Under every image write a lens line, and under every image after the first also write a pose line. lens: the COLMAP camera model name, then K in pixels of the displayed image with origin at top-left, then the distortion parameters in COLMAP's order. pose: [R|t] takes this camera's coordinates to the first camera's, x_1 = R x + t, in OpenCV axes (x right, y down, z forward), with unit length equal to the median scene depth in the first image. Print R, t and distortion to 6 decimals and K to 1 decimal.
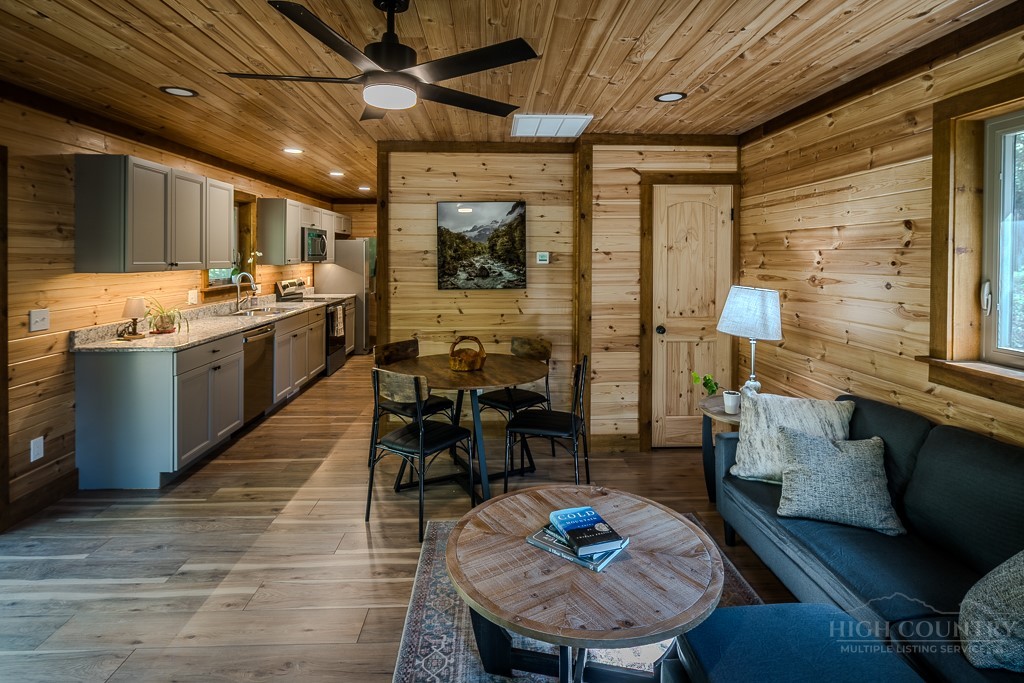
lens RADIAL K [[522.1, 0, 510.6], [0, 522.1, 260.8], [0, 0, 1]] dist [0.001002, -0.000723]
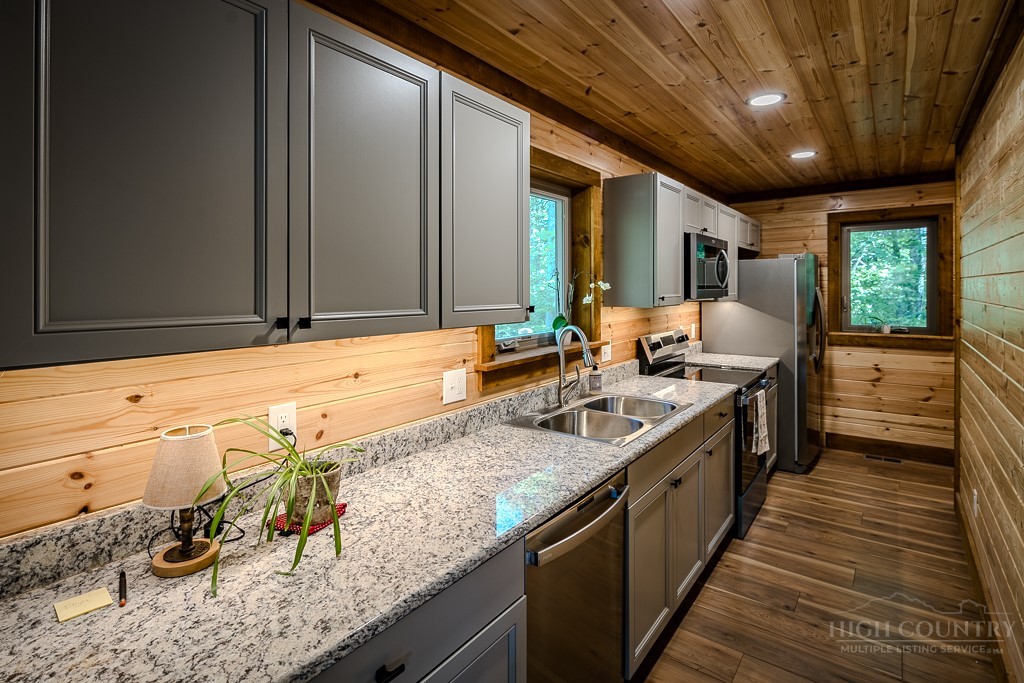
lens RADIAL K [[519.5, 0, 515.0], [0, 519.5, 289.8], [0, 0, 1]] dist [0.000668, -0.000132]
pose [[0.782056, -0.006537, -0.623174, -0.340122], [0.002988, 0.999973, -0.006741, -0.008695], [0.623201, 0.003410, 0.782054, 0.793543]]
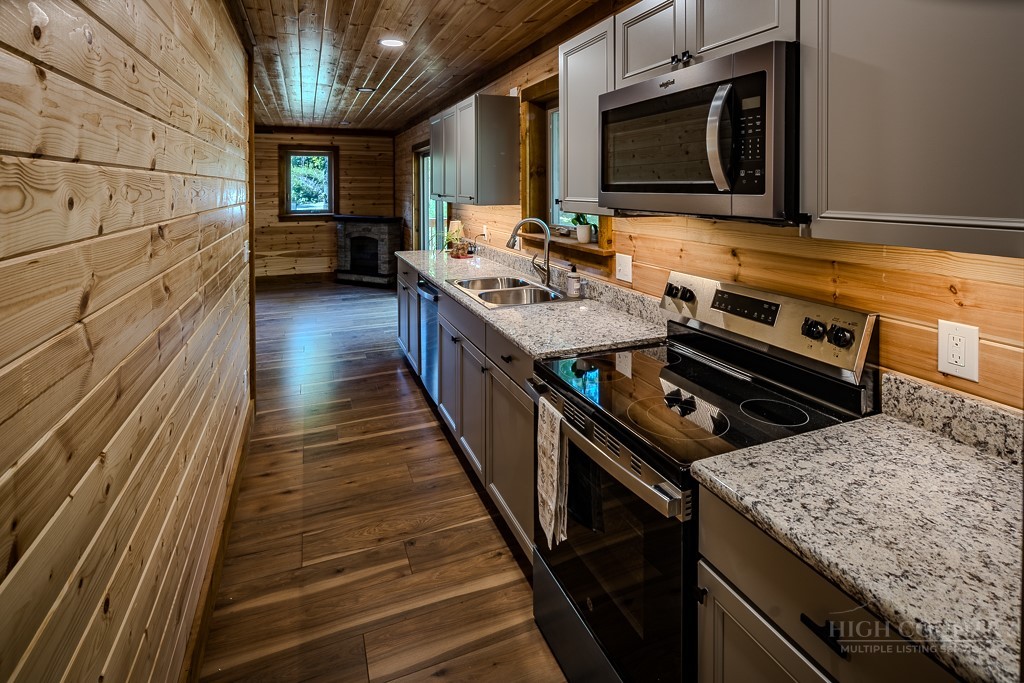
lens RADIAL K [[526.9, 0, 516.3], [0, 526.9, 190.9], [0, 0, 1]] dist [-0.001407, -0.000467]
pose [[-0.944611, 0.000531, -0.328193, -0.393149], [-0.004953, 0.999862, 0.015872, -0.022019], [0.328156, 0.016619, -0.944477, 2.005758]]
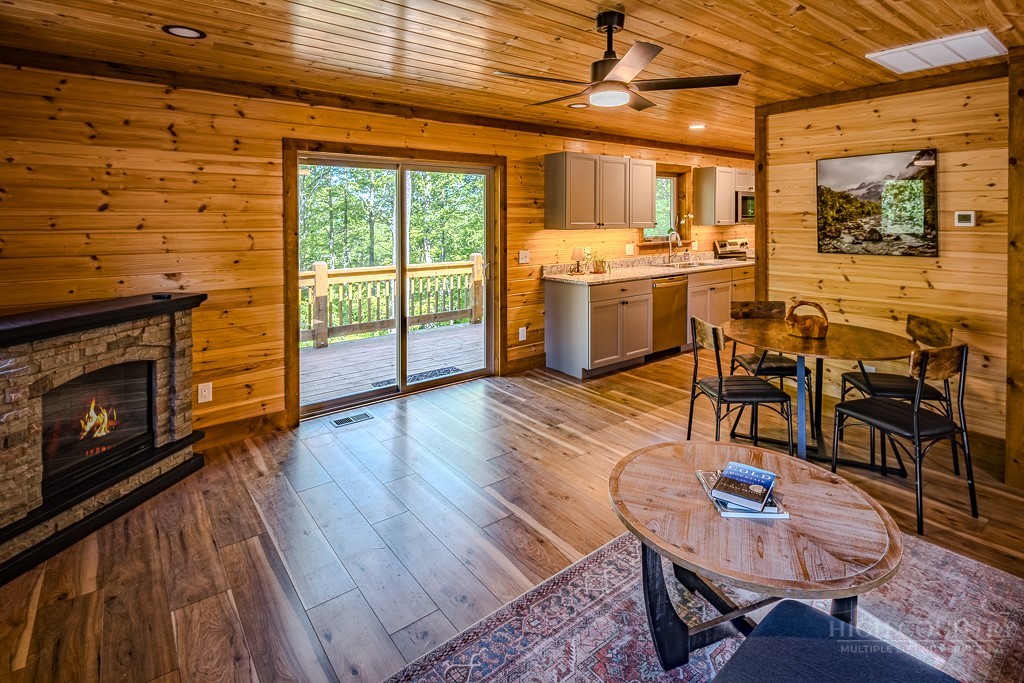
lens RADIAL K [[507.7, 0, 515.5], [0, 507.7, 219.1], [0, 0, 1]] dist [-0.000545, -0.000125]
pose [[0.582326, -0.002873, -0.812950, 0.304239], [-0.001770, 0.999987, -0.004802, -0.000344], [0.812953, 0.004235, 0.582313, 0.023320]]
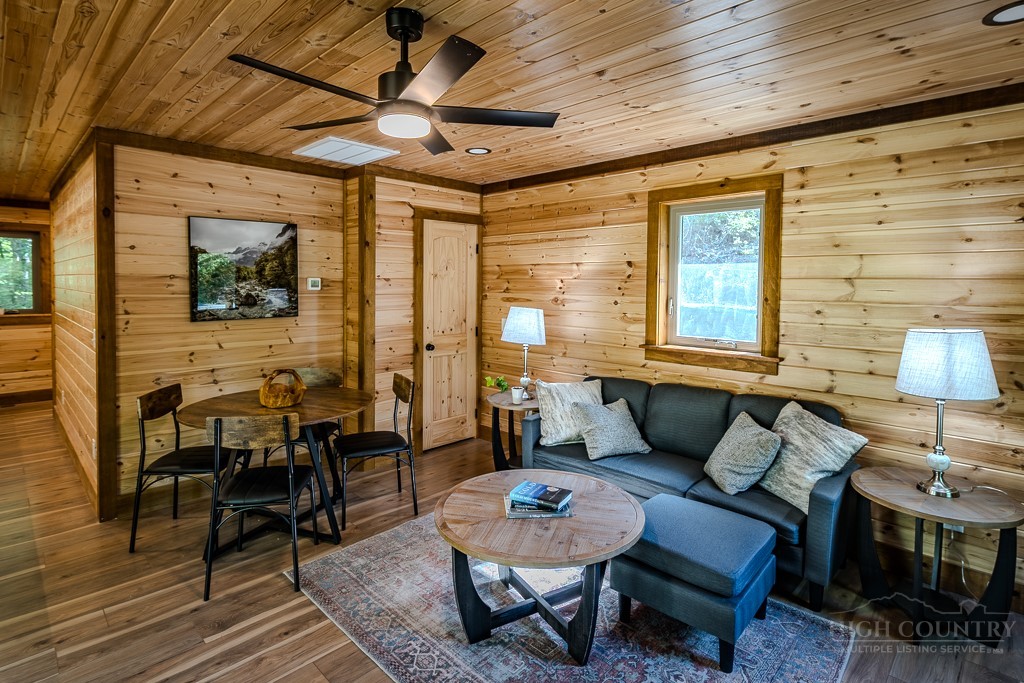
lens RADIAL K [[512.2, 0, 516.4], [0, 512.2, 298.5], [0, 0, 1]] dist [0.002038, -0.000381]
pose [[0.730163, -0.017865, 0.683040, -0.336209], [0.001033, 0.999686, 0.025043, -0.002147], [-0.683273, -0.017580, 0.729952, 0.053609]]
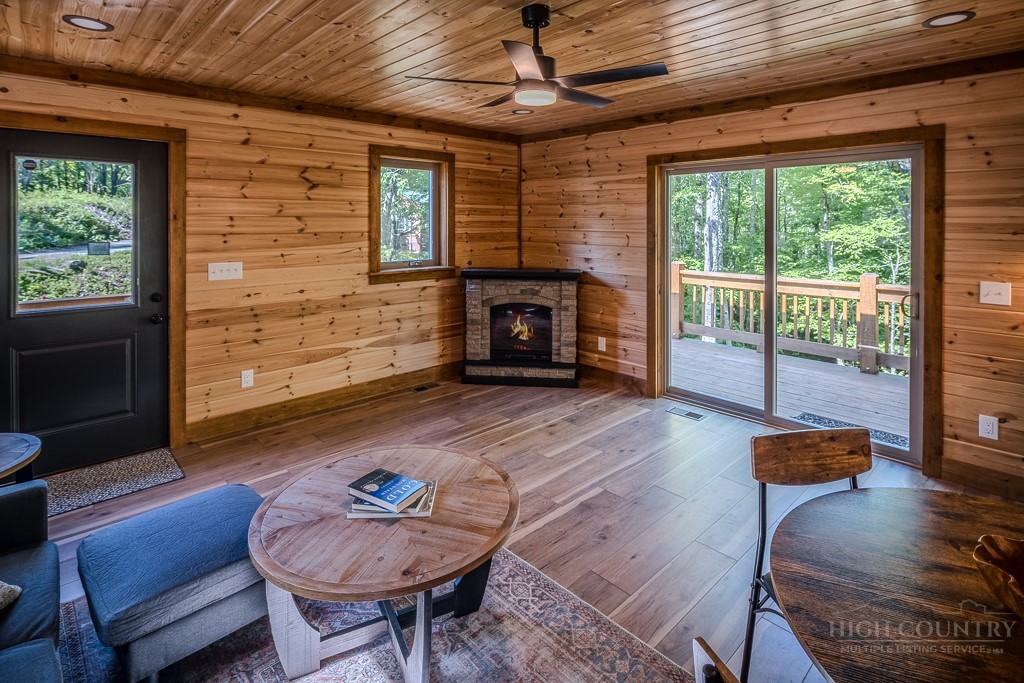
lens RADIAL K [[521.0, 0, 524.0], [0, 521.0, 219.7], [0, 0, 1]] dist [0.000967, -0.001094]
pose [[-0.747034, -0.005900, -0.664759, 0.278060], [-0.010820, 0.999936, 0.003284, -0.011369], [0.664697, 0.009646, -0.747050, 0.857622]]
